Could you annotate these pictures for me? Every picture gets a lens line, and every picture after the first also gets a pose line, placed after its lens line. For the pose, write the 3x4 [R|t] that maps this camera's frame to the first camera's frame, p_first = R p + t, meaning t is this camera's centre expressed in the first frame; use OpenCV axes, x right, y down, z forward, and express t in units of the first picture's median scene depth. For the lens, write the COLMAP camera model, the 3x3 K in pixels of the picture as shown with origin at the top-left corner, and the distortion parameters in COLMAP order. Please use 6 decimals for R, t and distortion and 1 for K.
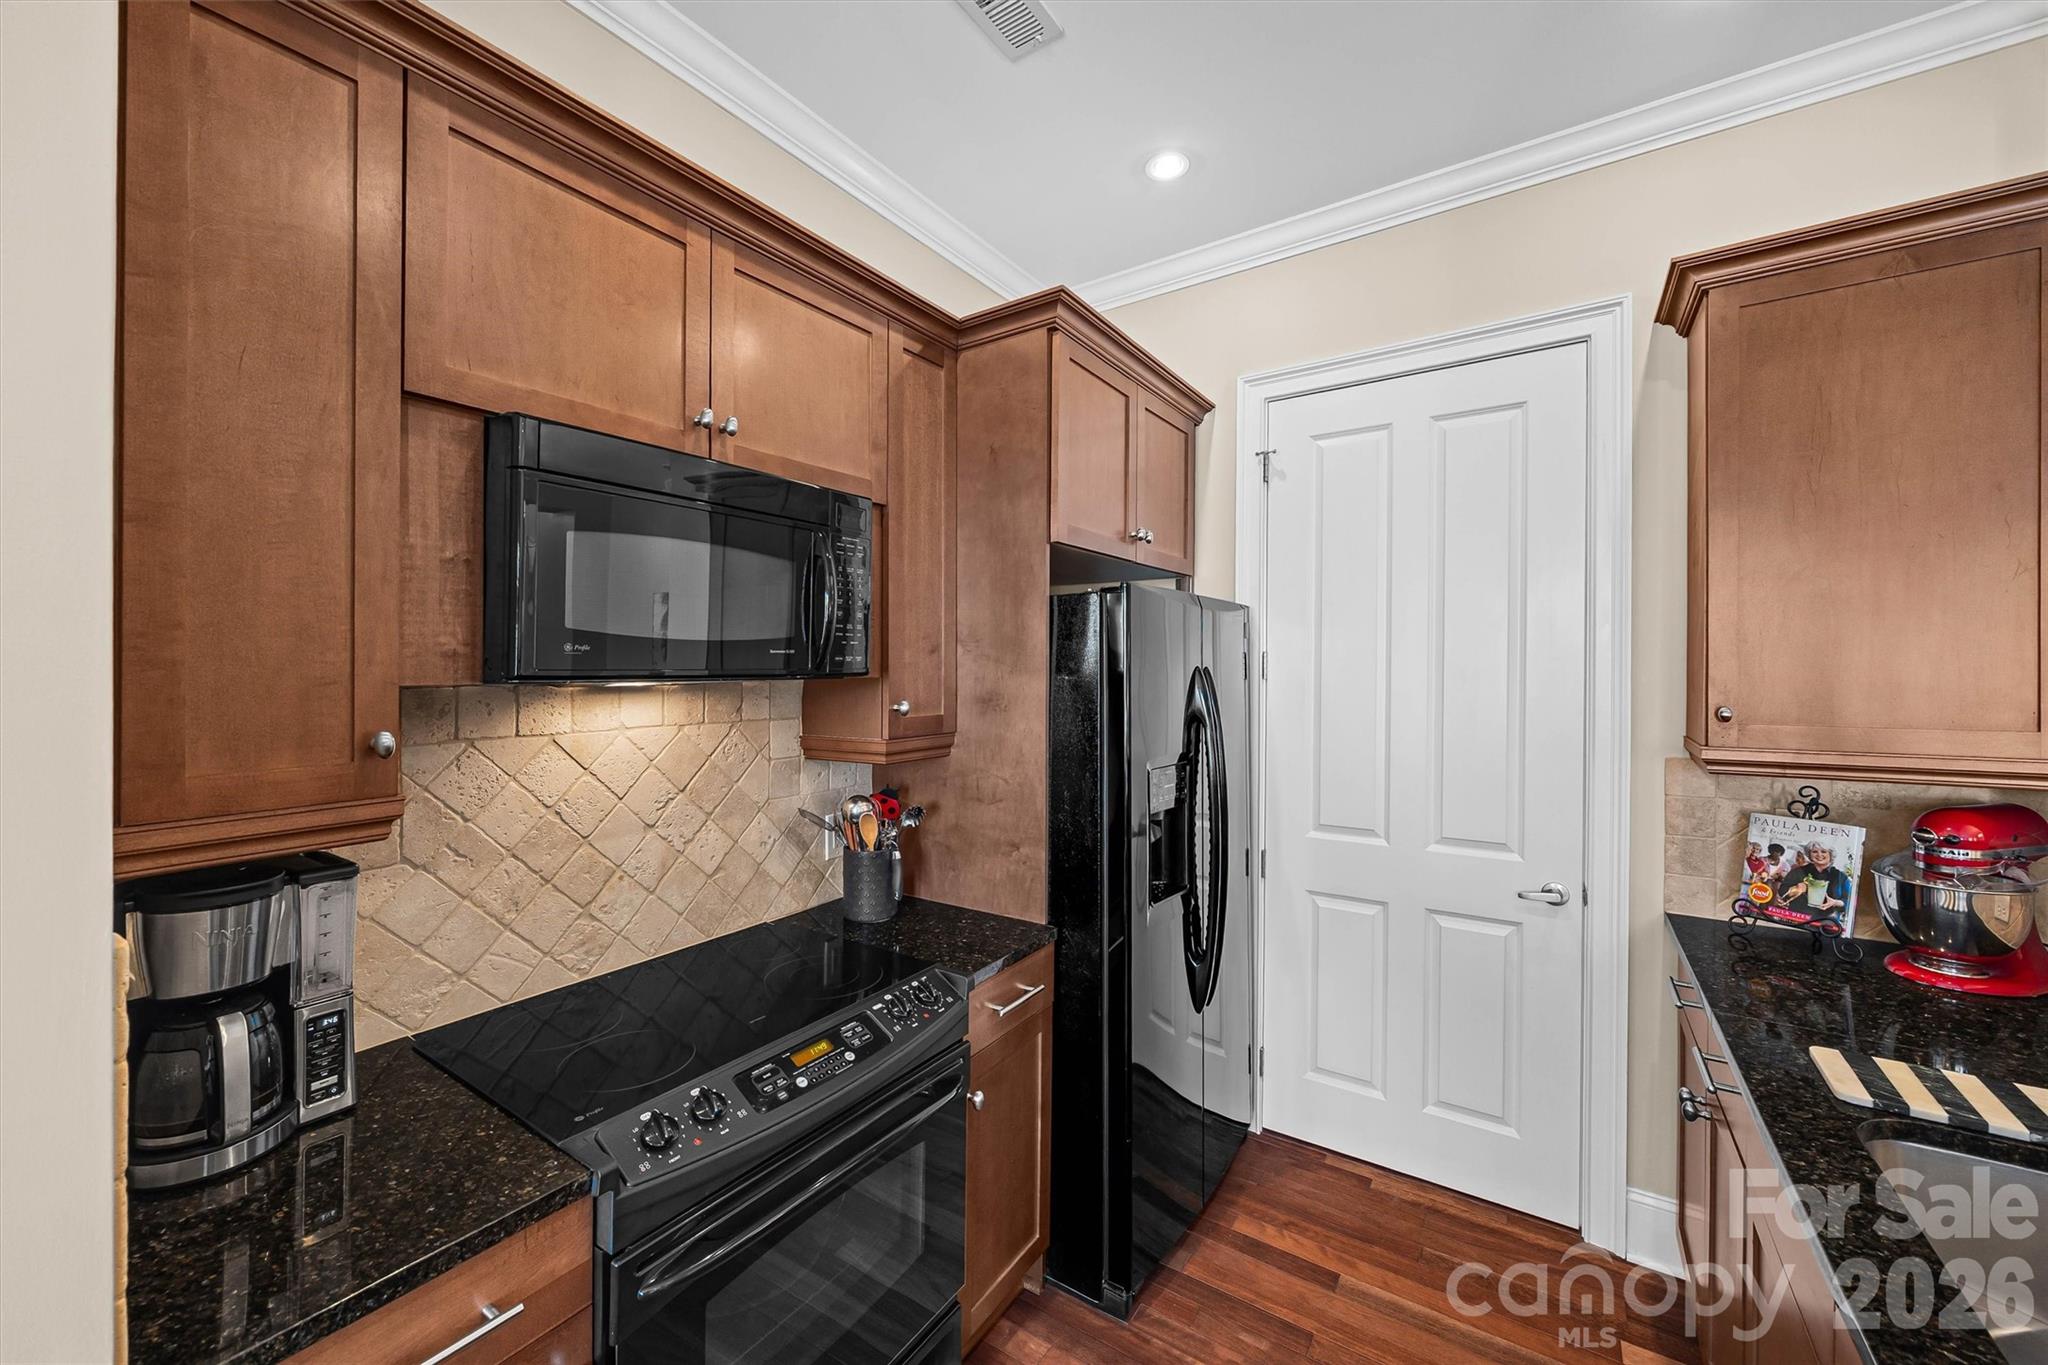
lens RADIAL K [[786.9, 0, 1017.6], [0, 786.9, 665.9], [0, 0, 1]] dist [-0.002908, -0.000596]
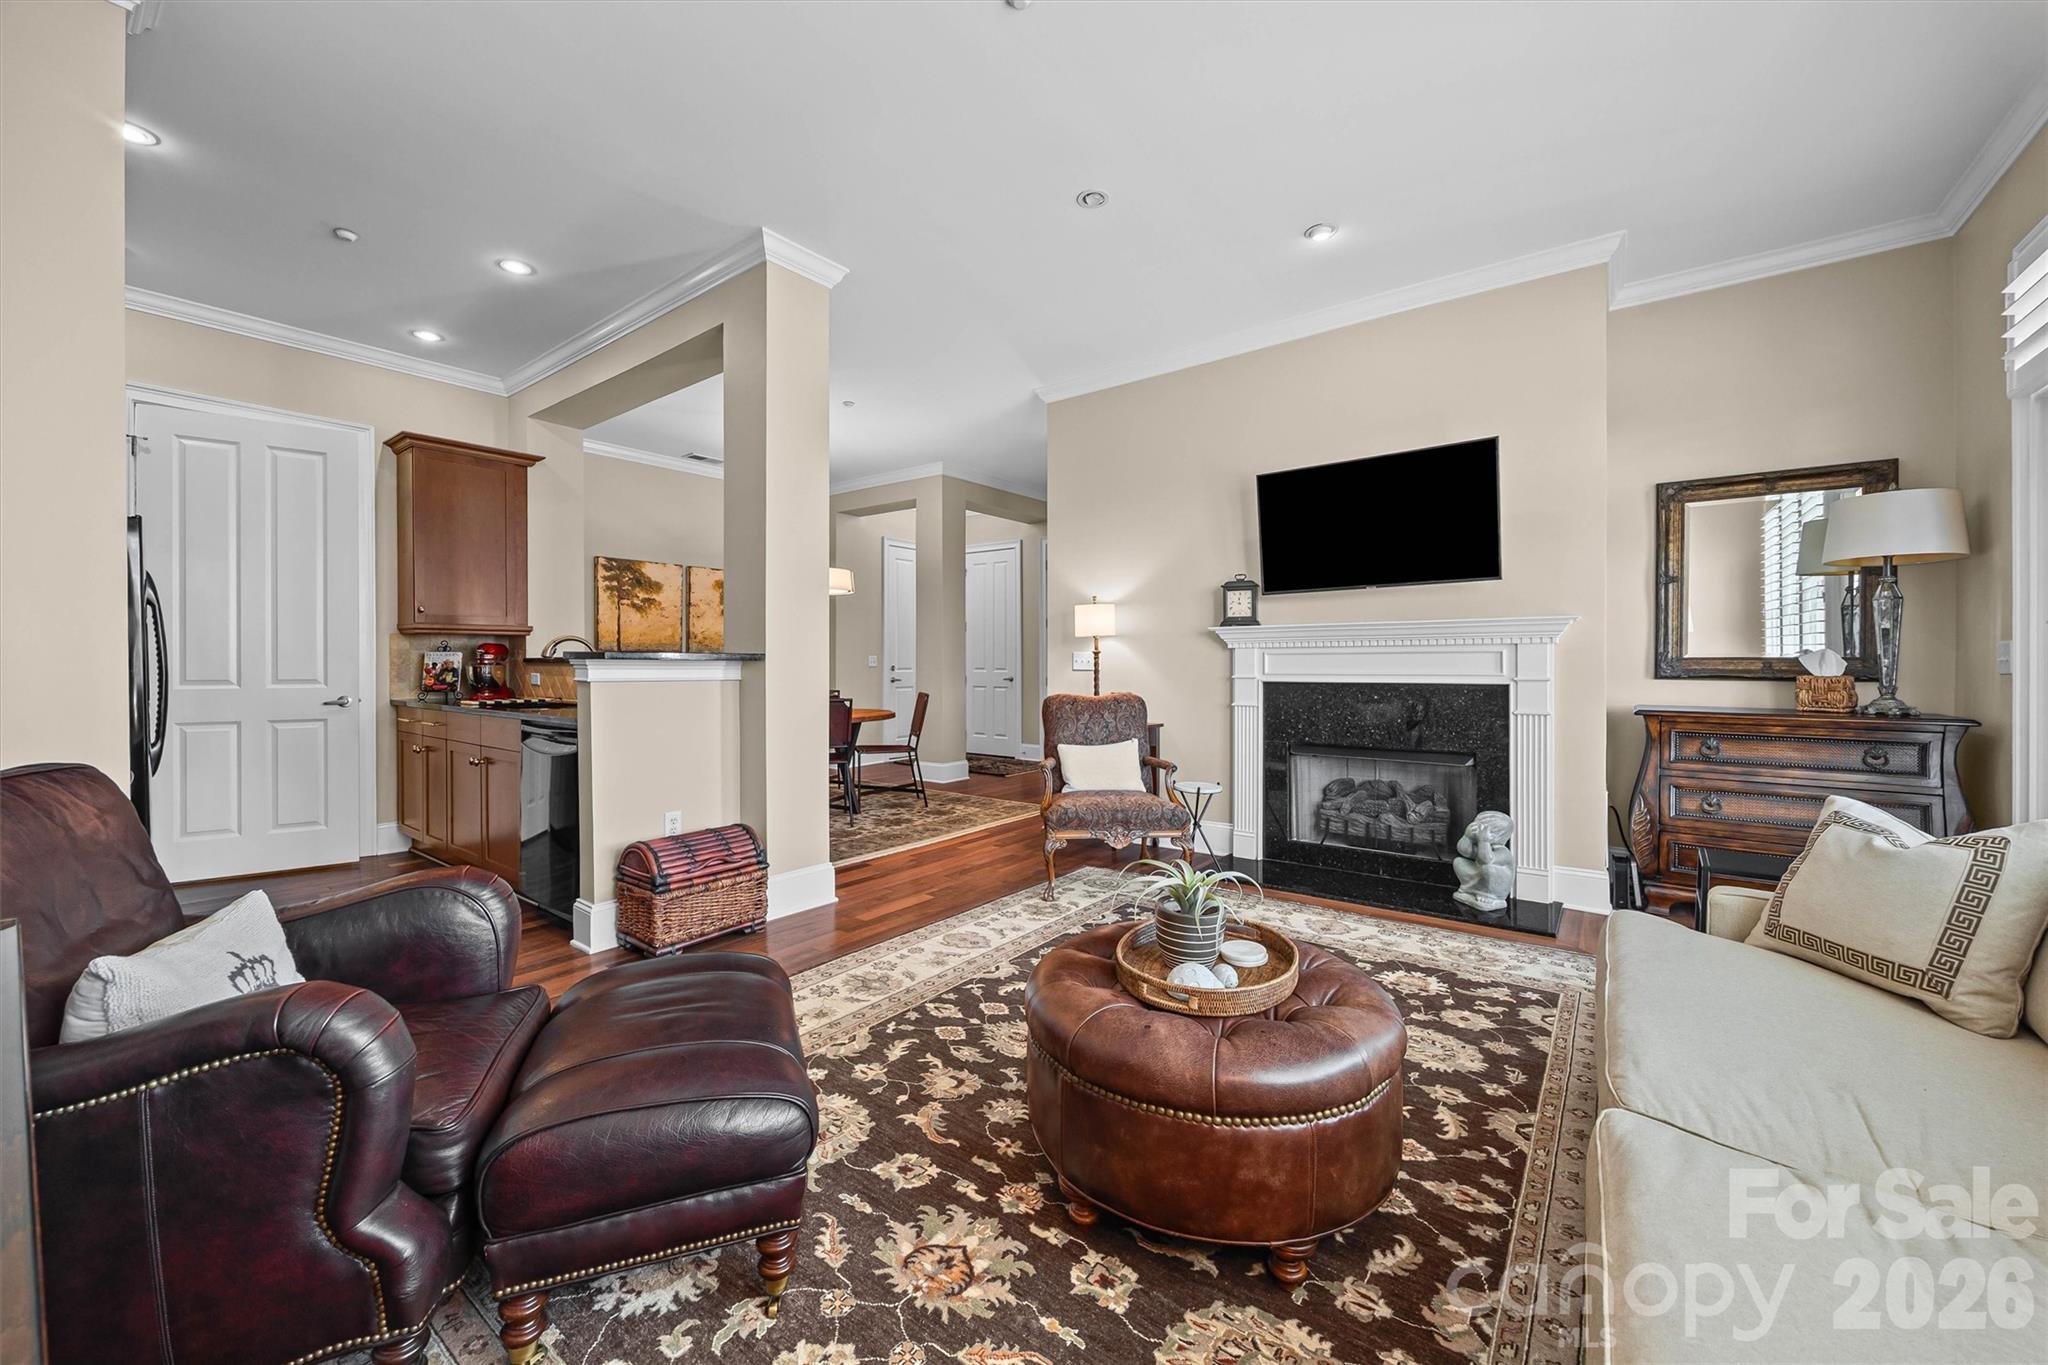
lens RADIAL K [[786.9, 0, 996.4], [0, 786.9, 667.5], [0, 0, 1]] dist [-0.002908, -0.000596]
pose [[0.069110, -0.002911, 0.997605, -1.540547], [-0.002017, 0.999993, 0.003058, 0.232620], [-0.997607, -0.002223, 0.069104, -1.070287]]
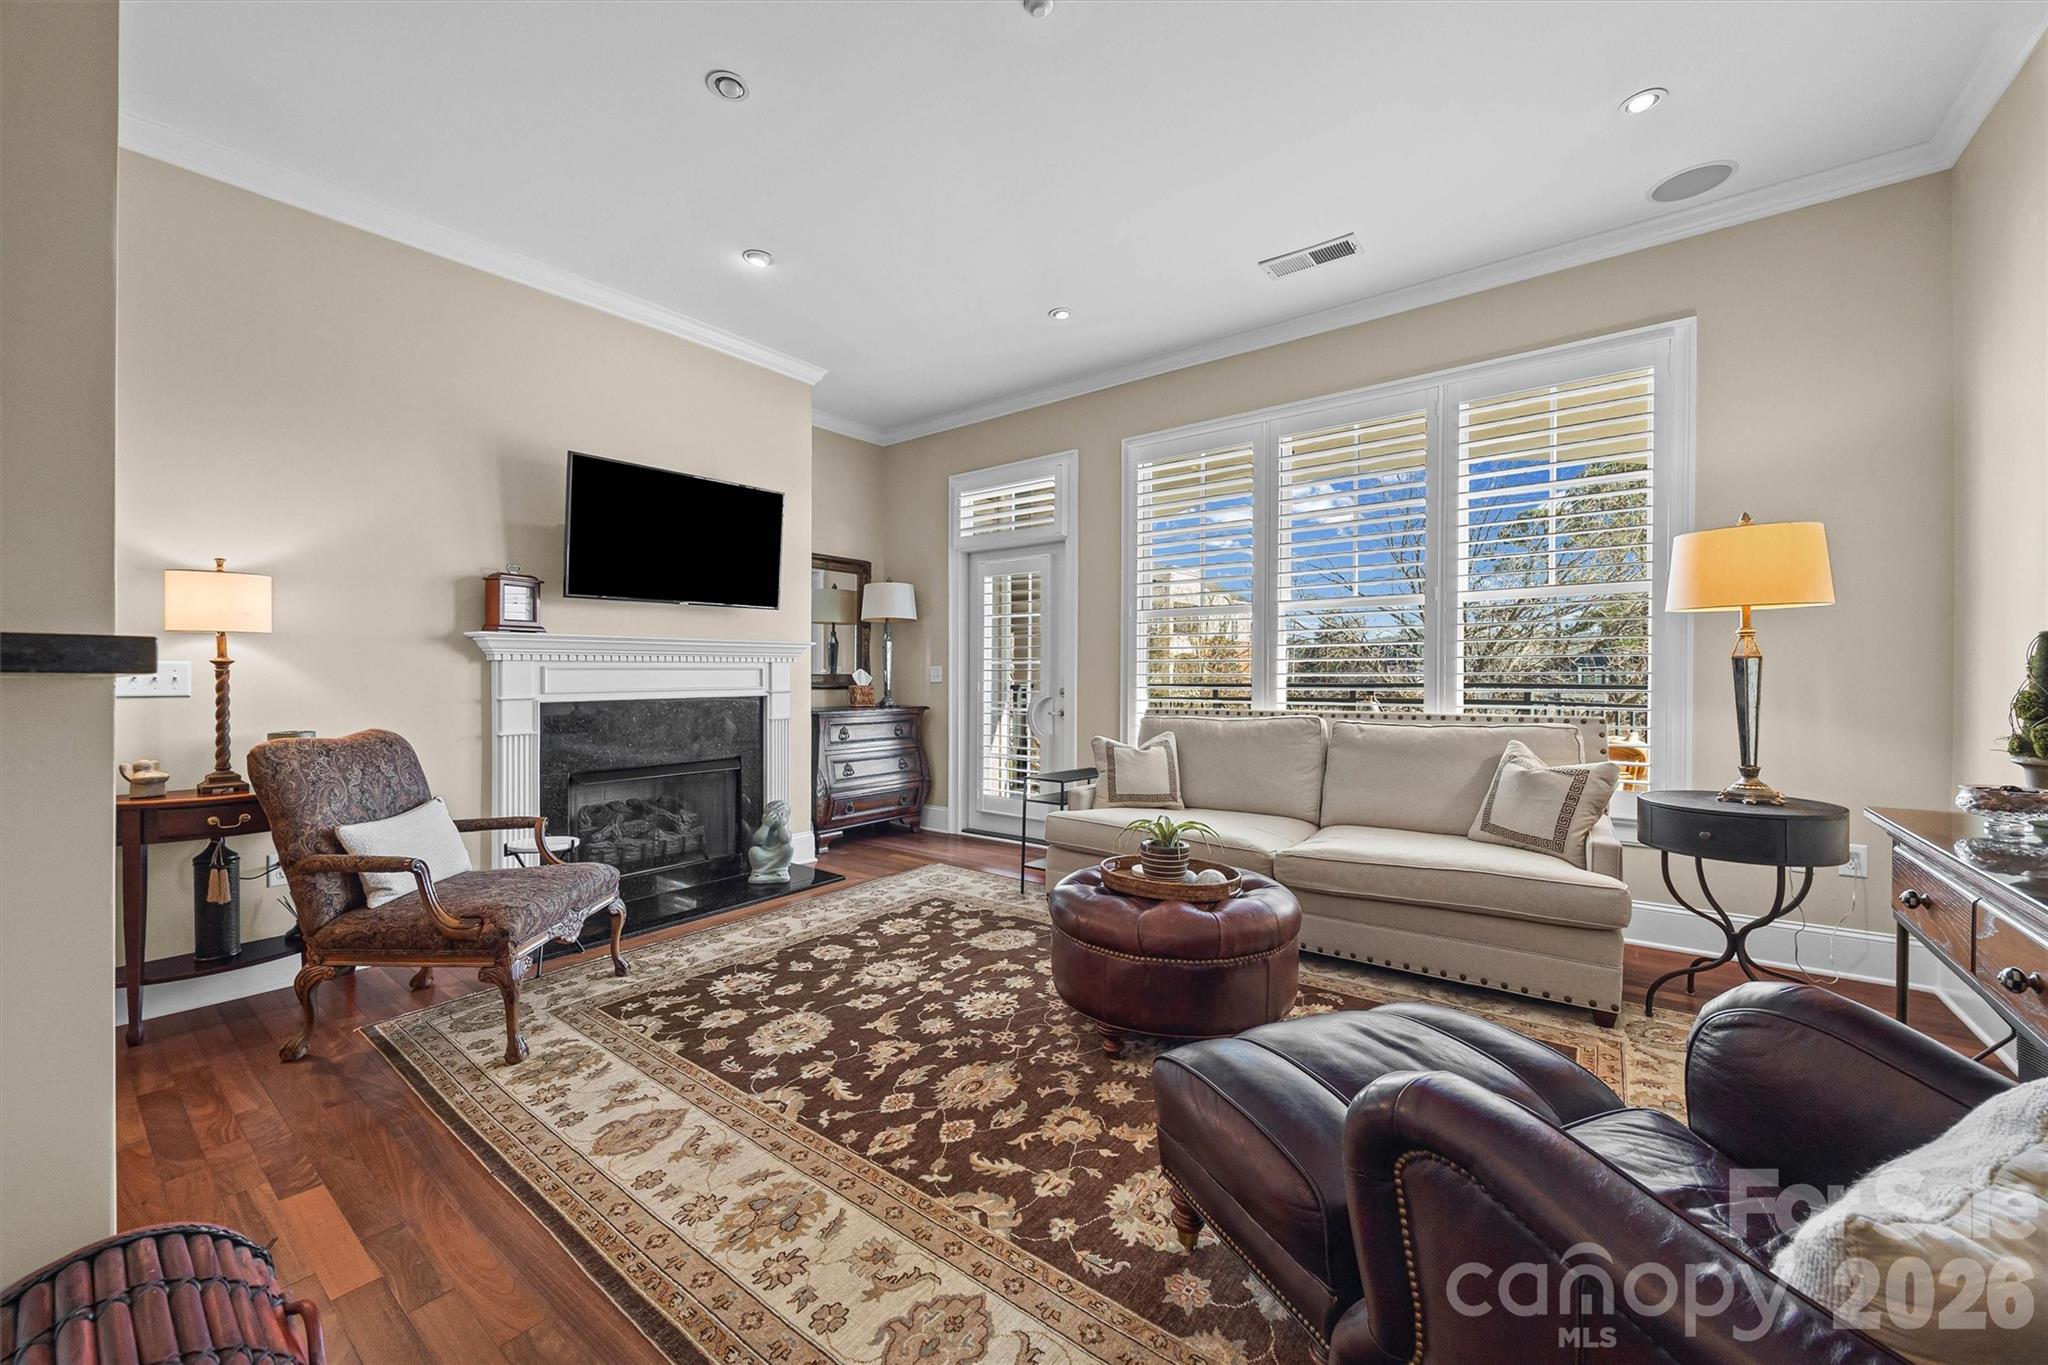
lens RADIAL K [[786.9, 0, 1030.5], [0, 786.9, 682.2], [0, 0, 1]] dist [-0.002908, -0.000596]
pose [[-0.998778, 0.008572, 0.048668, -0.387321], [0.008964, 0.999929, 0.007846, 0.225698], [-0.048597, 0.008273, -0.998784, 0.168588]]
